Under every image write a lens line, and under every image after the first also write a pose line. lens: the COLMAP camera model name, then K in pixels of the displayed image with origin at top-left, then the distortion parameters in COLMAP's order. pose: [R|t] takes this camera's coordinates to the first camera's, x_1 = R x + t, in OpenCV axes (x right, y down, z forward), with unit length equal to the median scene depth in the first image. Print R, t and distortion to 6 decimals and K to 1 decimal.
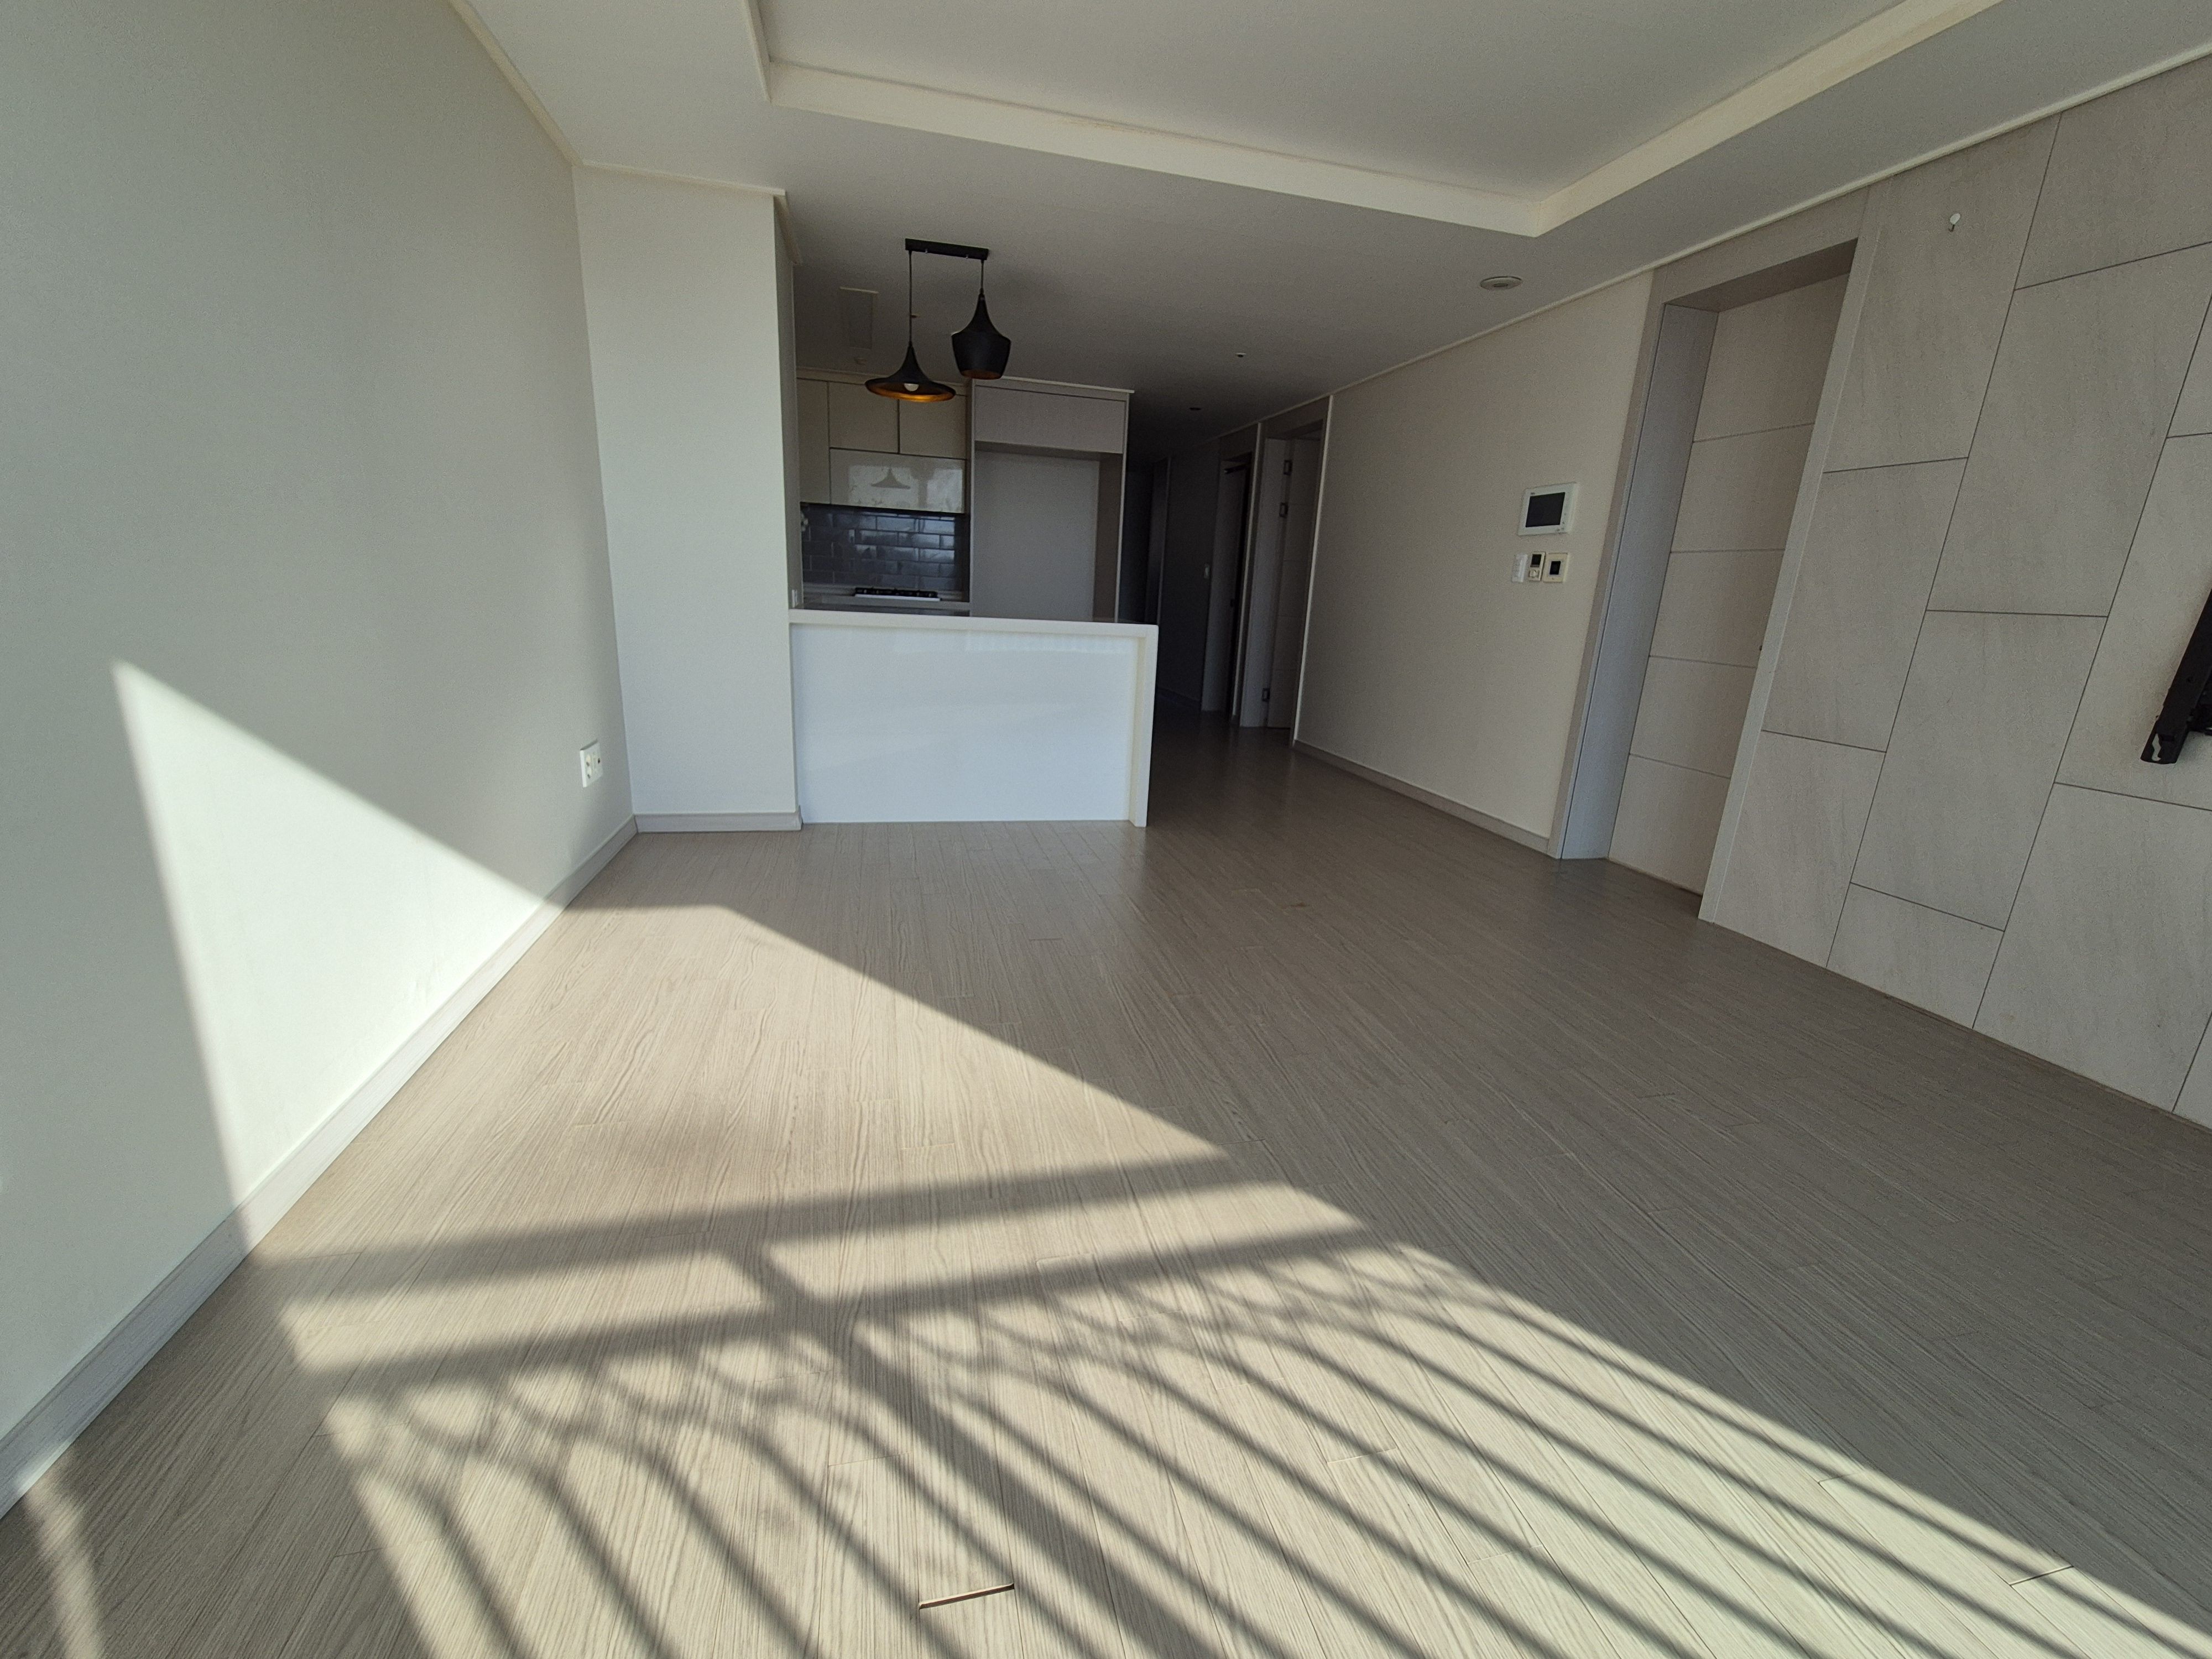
lens RADIAL K [[903.8, 0, 1103.2], [0, 903.8, 826.2], [0, 0, 1]] dist [-0.001814, 0.000148]
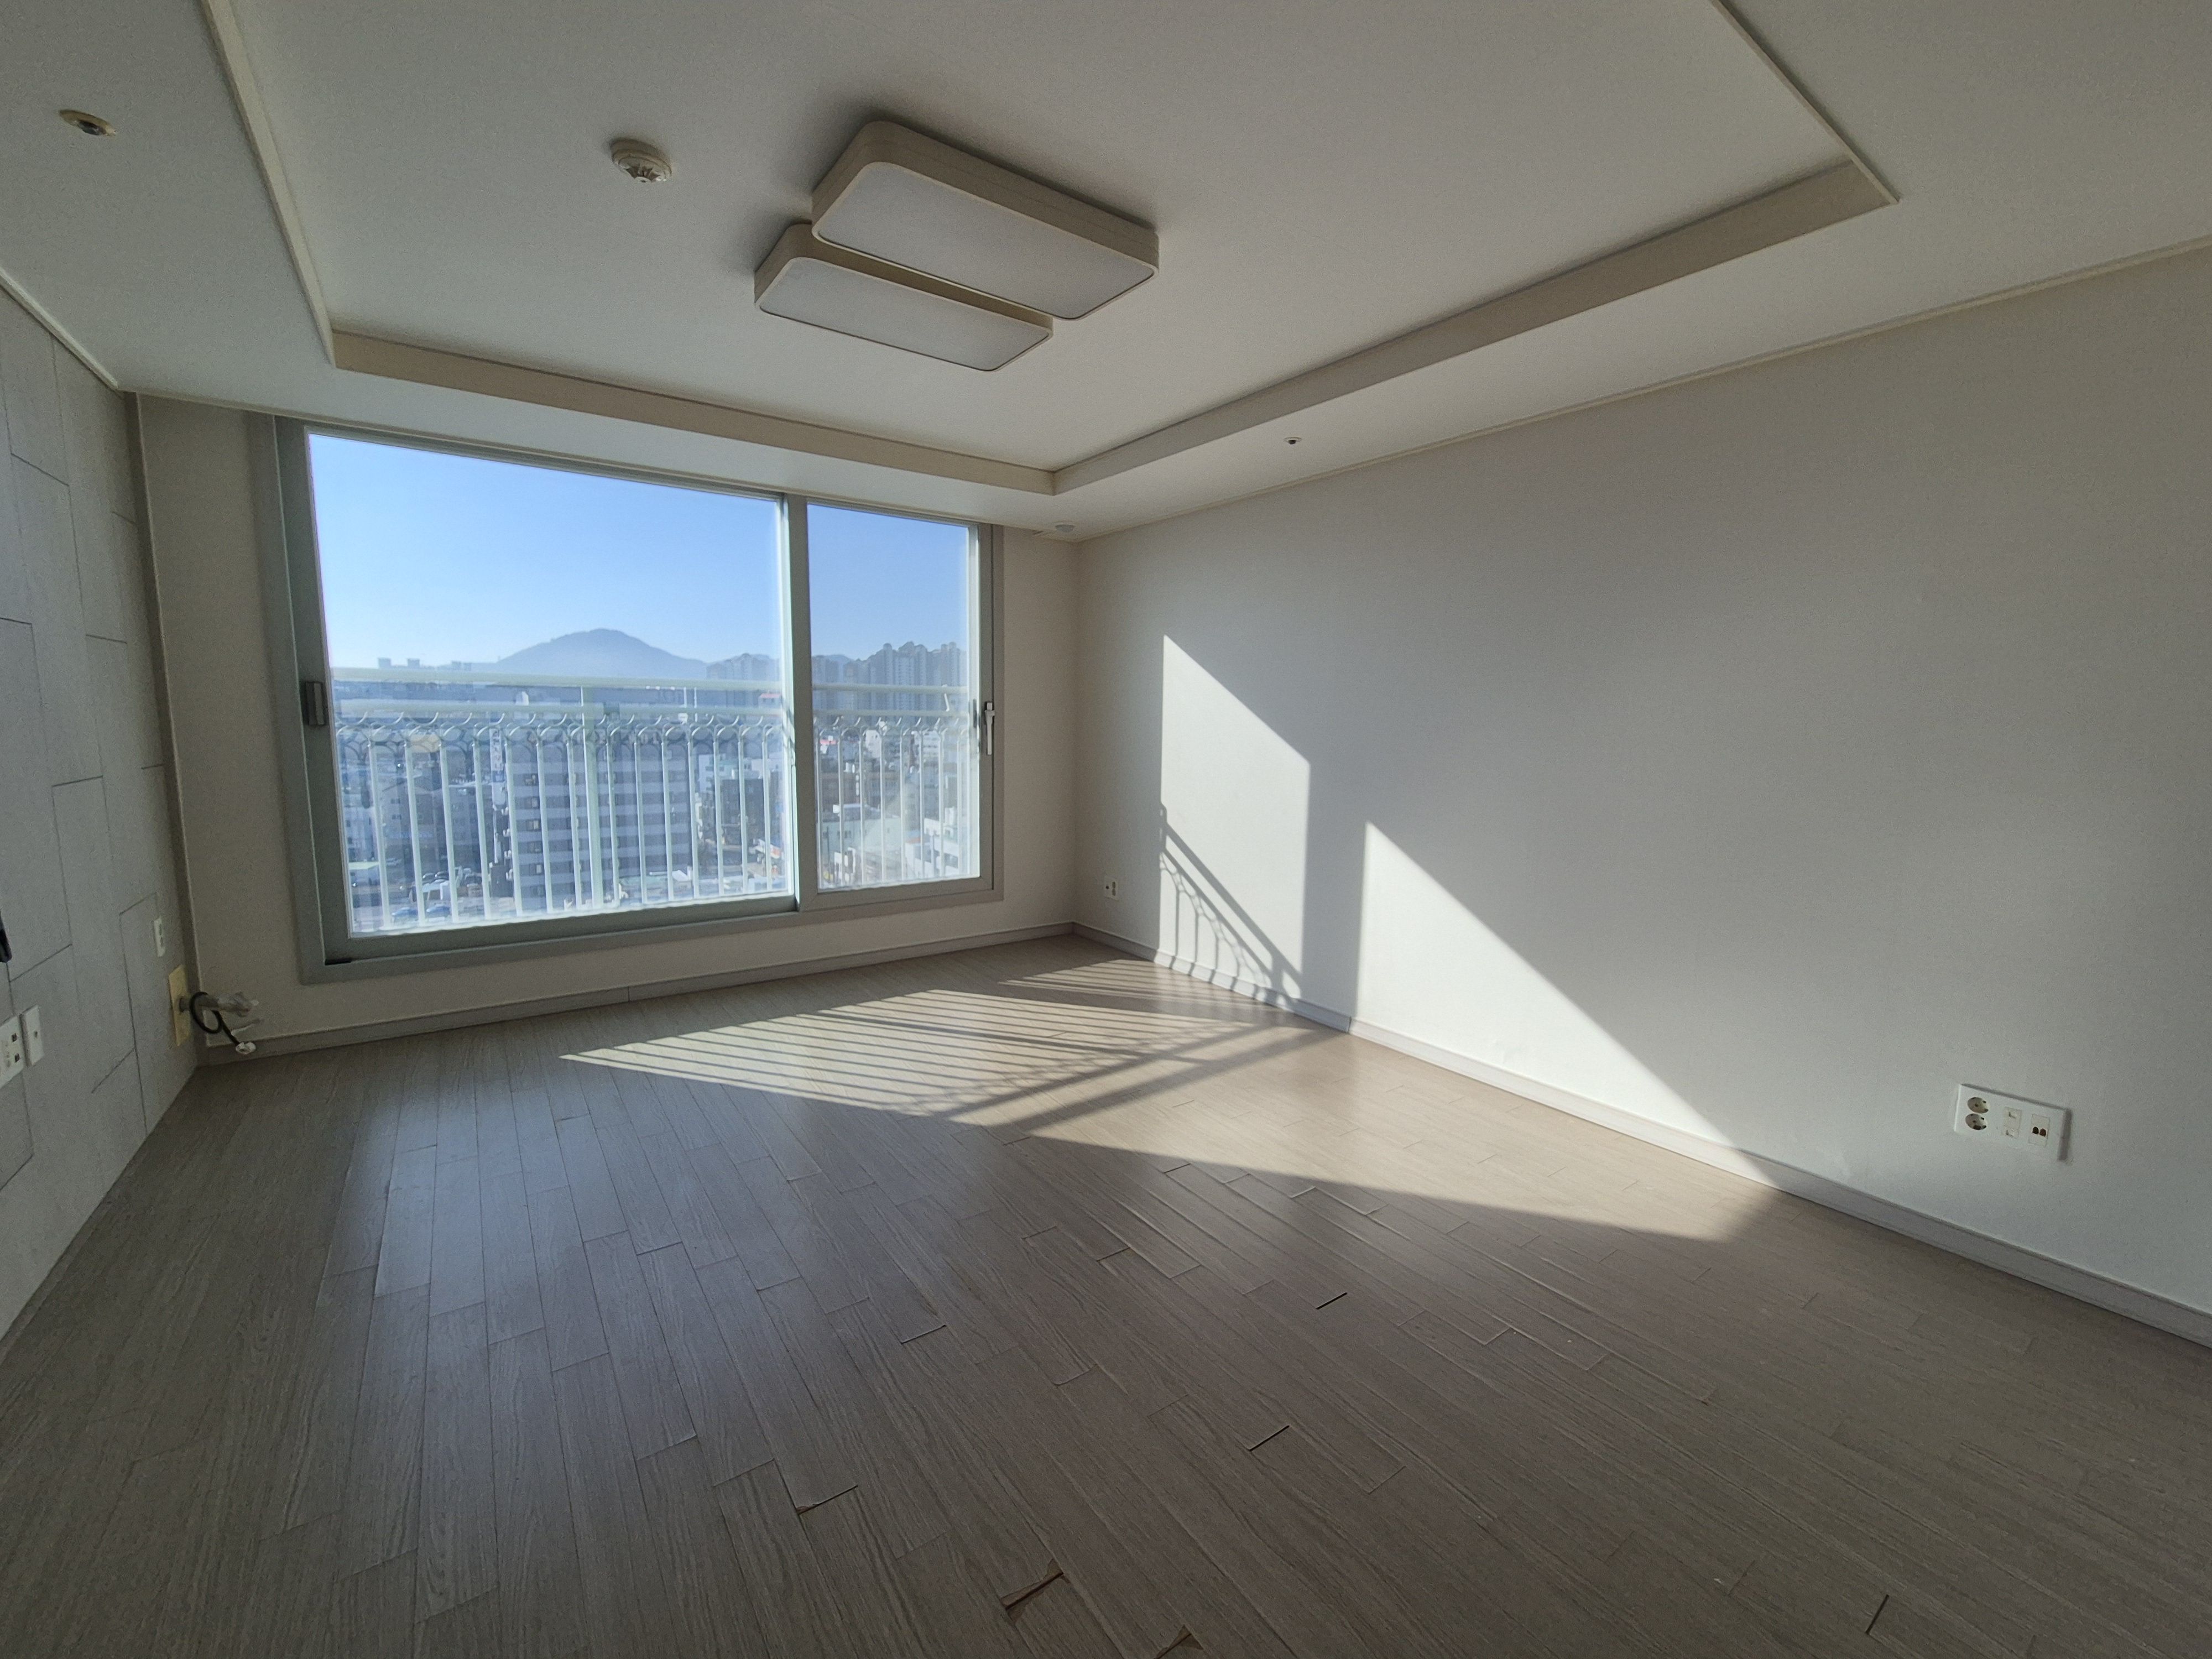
lens RADIAL K [[903.8, 0, 1106.4], [0, 903.8, 825.7], [0, 0, 1]] dist [-0.001814, 0.000148]
pose [[-0.926516, -0.018430, -0.375804, 0.807935], [-0.154880, 0.928936, 0.336289, -0.938442], [0.342900, 0.369782, -0.863528, 2.919442]]
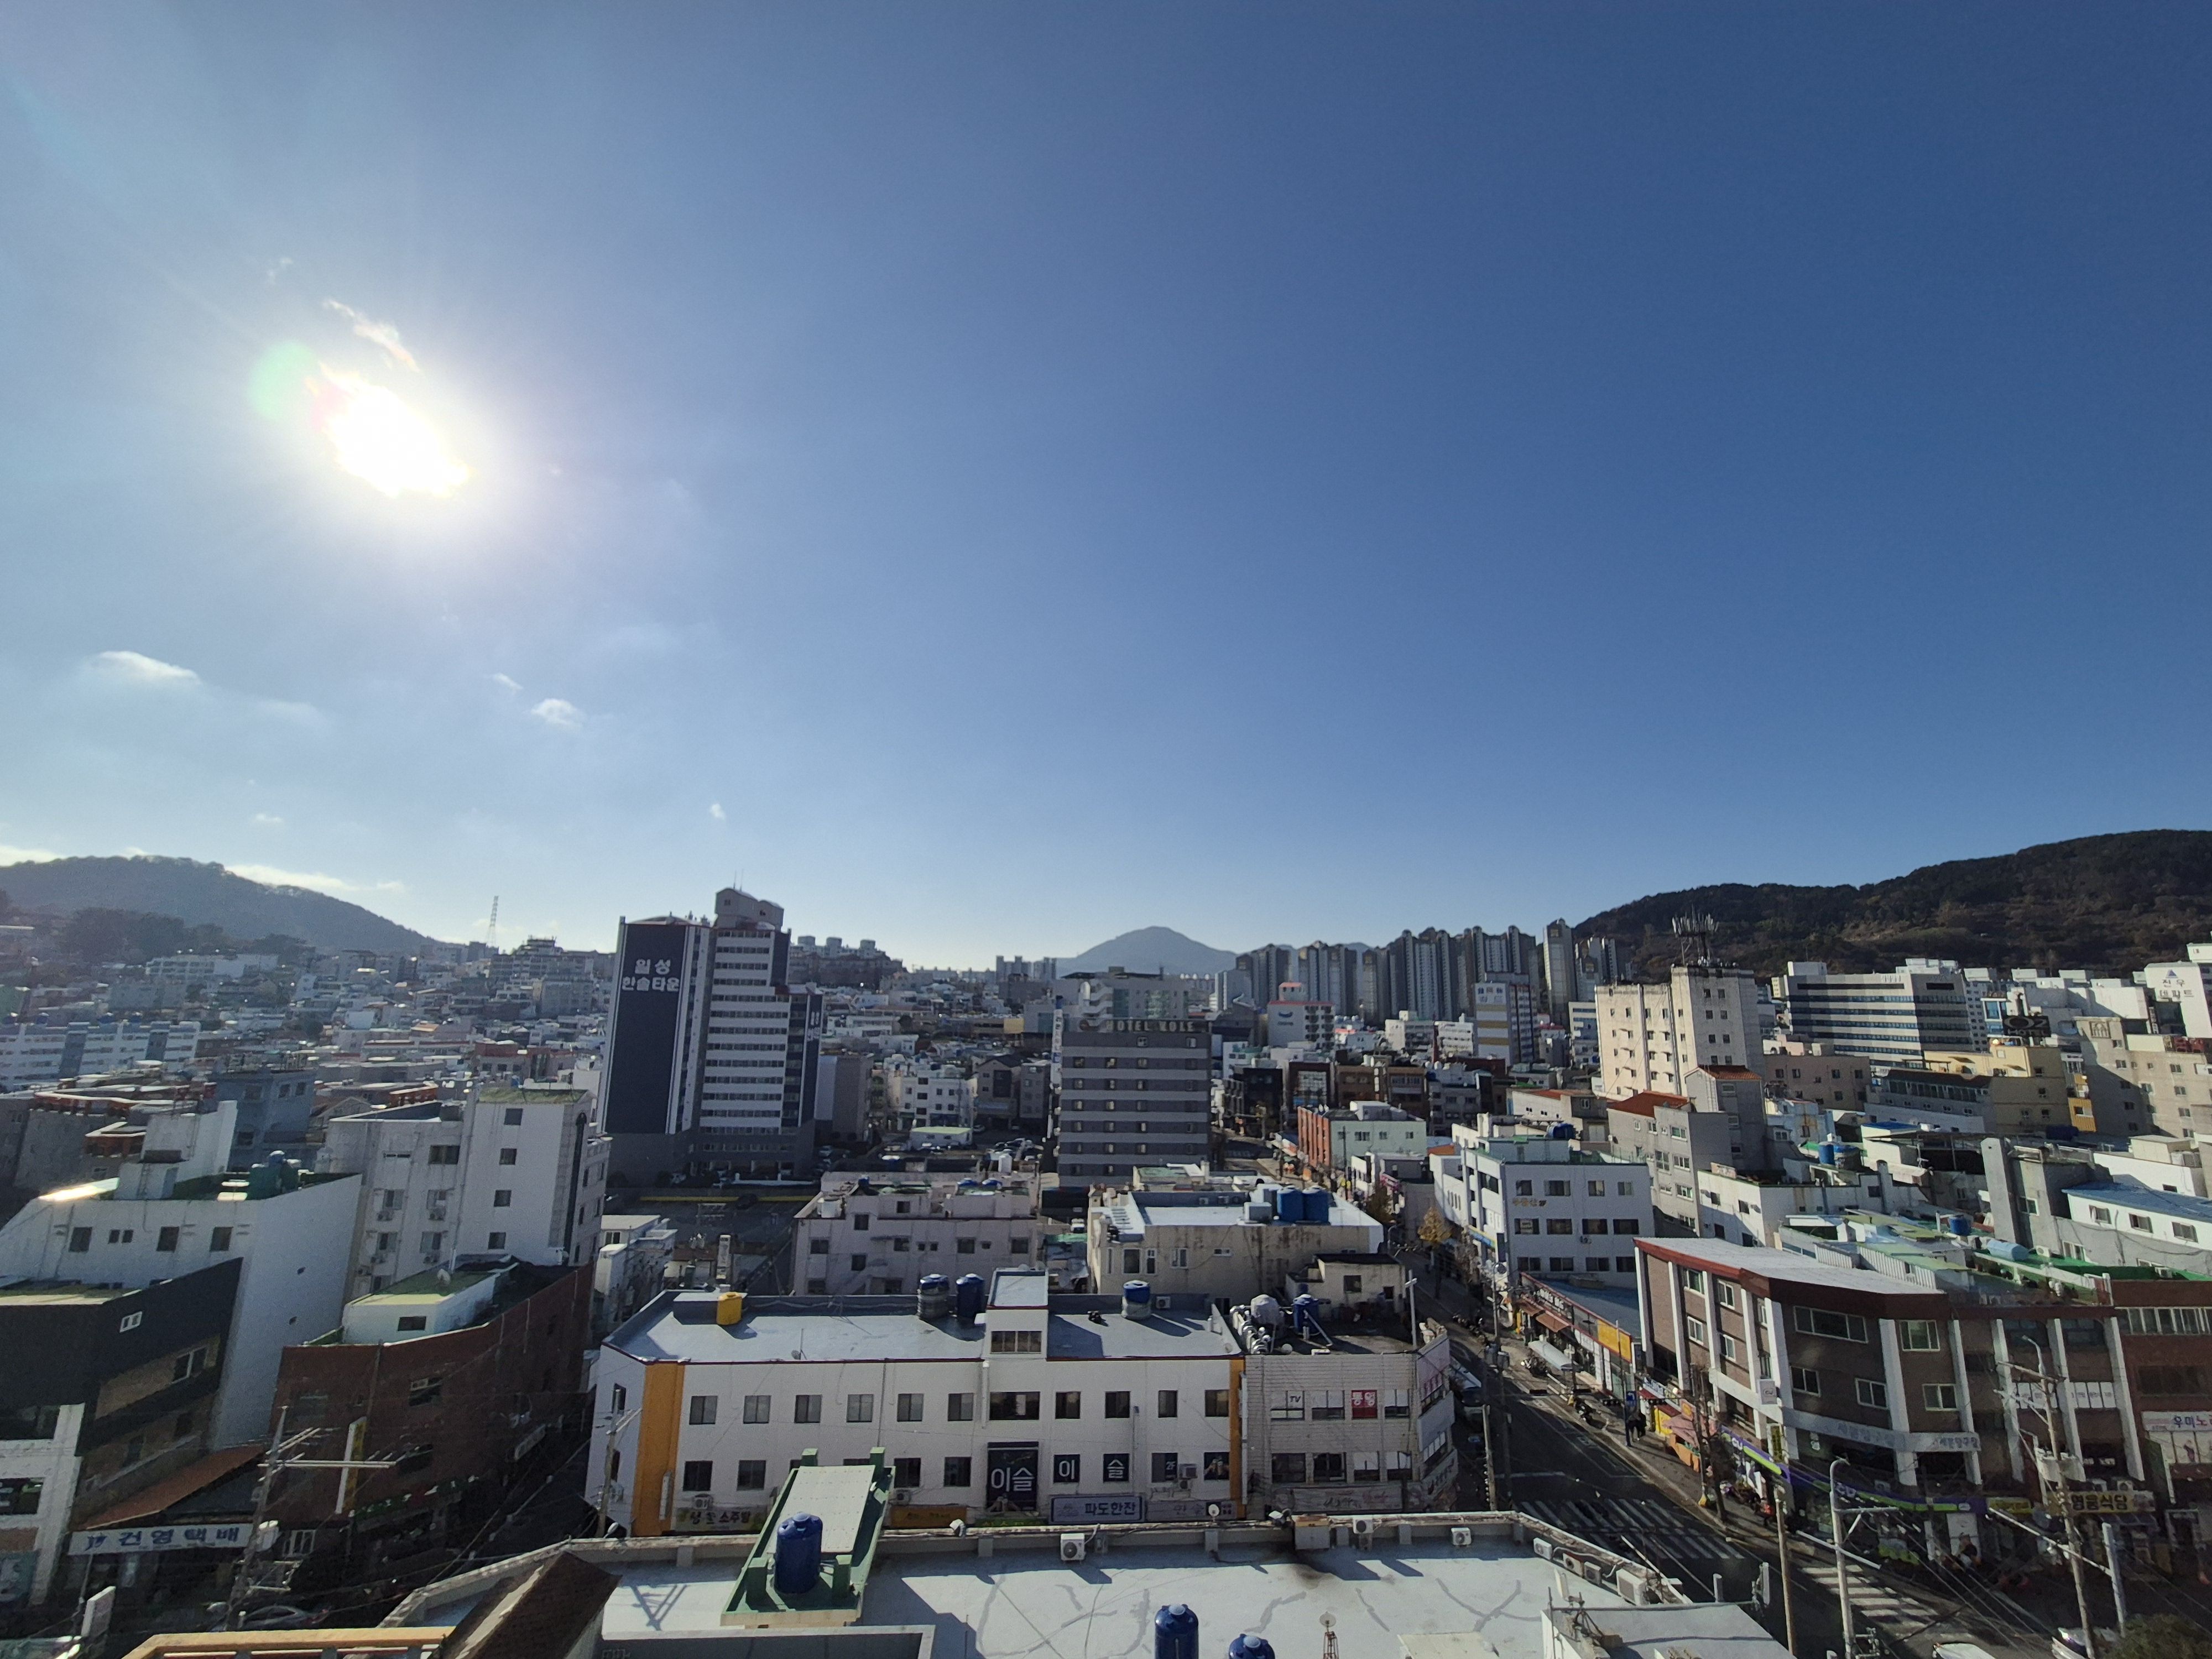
lens RADIAL K [[903.8, 0, 1107.7], [0, 903.8, 822.4], [0, 0, 1]] dist [-0.001814, 0.000148]
pose [[-0.982937, -0.031967, 0.181144, 0.644280], [-0.018580, 0.997001, 0.075125, -0.763333], [-0.183002, 0.070478, -0.980583, 2.255016]]
